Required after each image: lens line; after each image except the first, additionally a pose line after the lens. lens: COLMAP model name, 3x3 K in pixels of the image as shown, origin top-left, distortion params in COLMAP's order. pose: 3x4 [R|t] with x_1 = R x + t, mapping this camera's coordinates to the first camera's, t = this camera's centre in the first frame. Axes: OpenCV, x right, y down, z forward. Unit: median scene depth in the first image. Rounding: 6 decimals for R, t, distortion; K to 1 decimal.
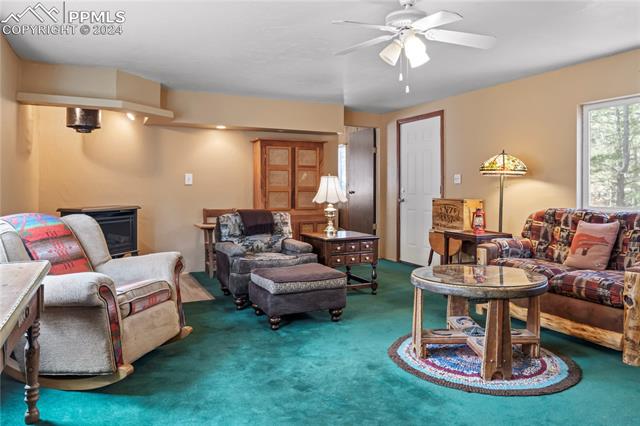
lens RADIAL K [[460.8, 0, 320.0], [0, 460.8, 213.0], [0, 0, 1]] dist [0.003069, -0.000011]
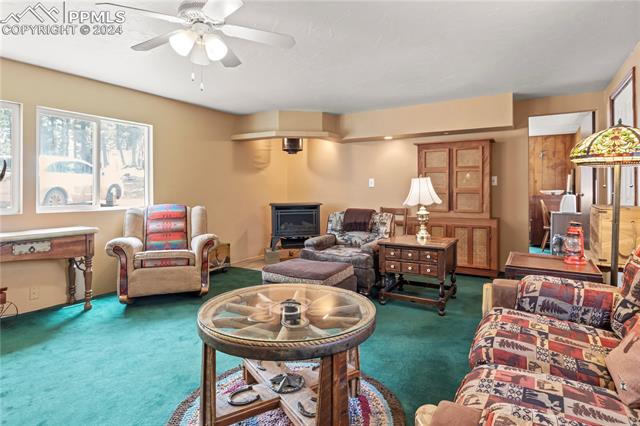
lens RADIAL K [[349.3, 0, 319.7], [0, 349.3, 194.6], [0, 0, 1]] dist [0.002011, 0.000088]
pose [[0.543246, 0.007961, -0.839536, 0.509201], [-0.043651, 0.998870, -0.018774, -0.021729], [0.838438, 0.046846, 0.542980, 0.445031]]
